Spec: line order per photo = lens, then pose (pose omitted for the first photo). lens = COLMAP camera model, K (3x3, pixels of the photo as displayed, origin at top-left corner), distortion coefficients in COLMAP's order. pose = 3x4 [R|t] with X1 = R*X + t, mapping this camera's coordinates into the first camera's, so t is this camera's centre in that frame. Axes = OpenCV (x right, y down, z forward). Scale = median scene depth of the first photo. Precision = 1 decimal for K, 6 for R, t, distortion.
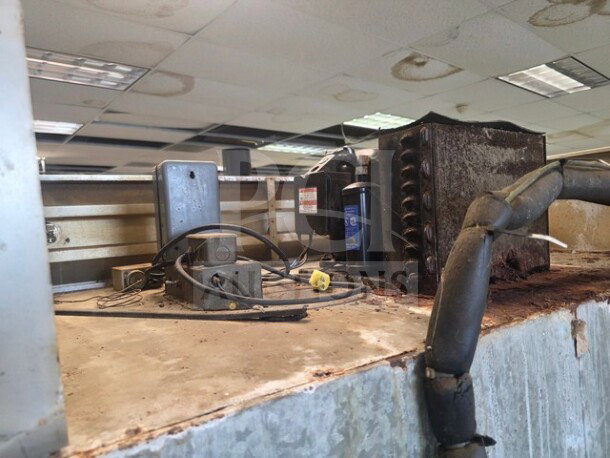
lens RADIAL K [[409.7, 0, 305.0], [0, 409.7, 229.0], [0, 0, 1]] dist [-0.003079, -0.002971]
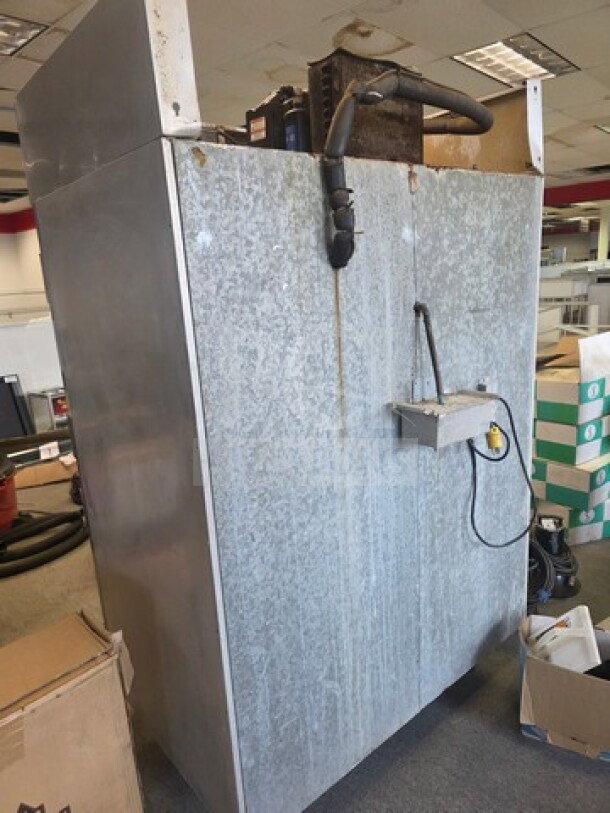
lens RADIAL K [[546.0, 0, 293.3], [0, 546.0, 406.6], [0, 0, 1]] dist [-0.003079, -0.002971]
pose [[0.992628, -0.032377, 0.116796, -0.034422], [0.007615, 0.978415, 0.206509, 0.133830], [-0.120961, -0.204097, 0.971449, -0.277321]]
